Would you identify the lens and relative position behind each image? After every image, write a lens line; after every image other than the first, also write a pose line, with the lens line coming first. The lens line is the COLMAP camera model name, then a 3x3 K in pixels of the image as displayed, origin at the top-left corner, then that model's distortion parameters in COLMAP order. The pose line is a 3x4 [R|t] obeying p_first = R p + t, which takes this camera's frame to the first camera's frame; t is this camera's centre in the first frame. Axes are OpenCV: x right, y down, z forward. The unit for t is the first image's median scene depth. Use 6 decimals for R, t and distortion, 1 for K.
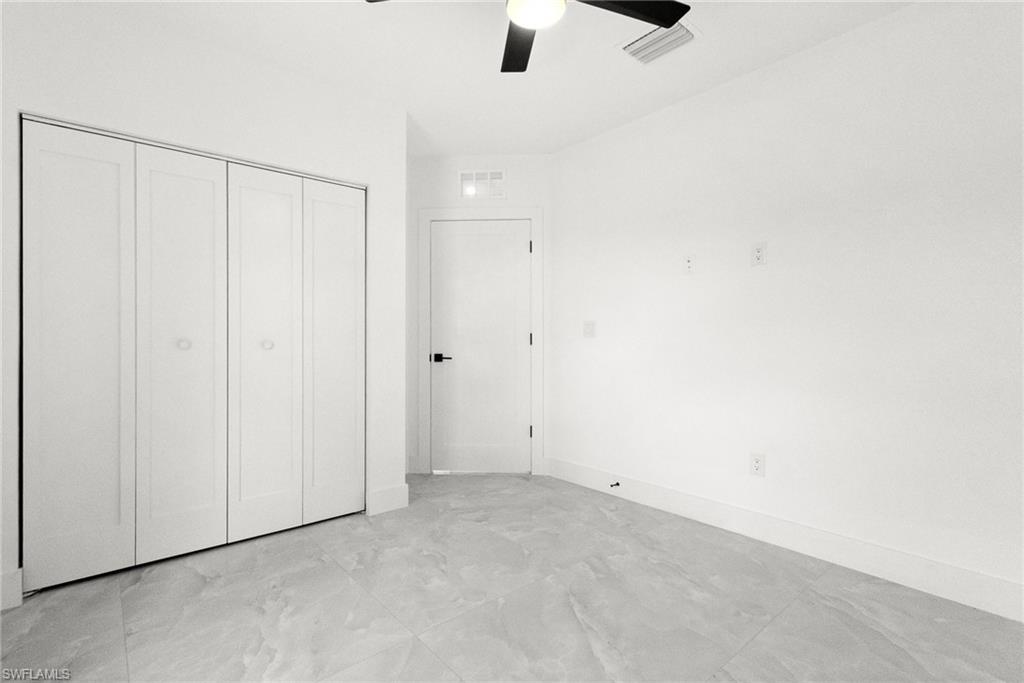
lens RADIAL K [[479.6, 0, 512.3], [0, 479.6, 338.6], [0, 0, 1]] dist [0.011714, -0.001819]
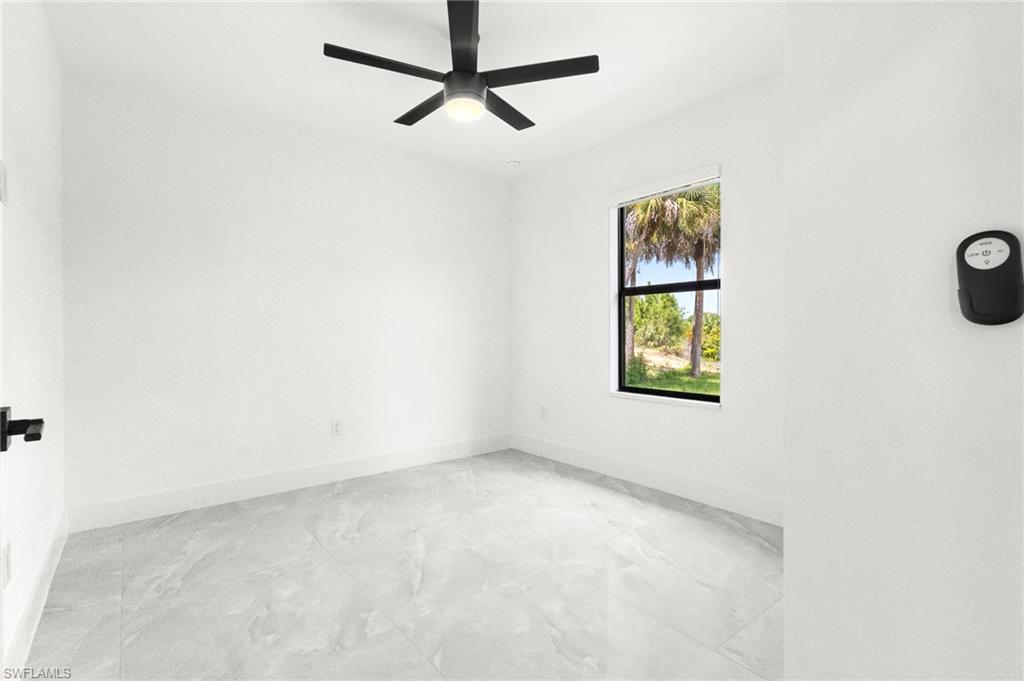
lens RADIAL K [[479.6, 0, 511.8], [0, 479.6, 338.1], [0, 0, 1]] dist [0.011714, -0.001819]
pose [[-0.999387, -0.001269, 0.034997, -0.115906], [-0.000912, 0.999948, 0.010202, -0.005319], [-0.035008, 0.010164, -0.999335, 2.013901]]
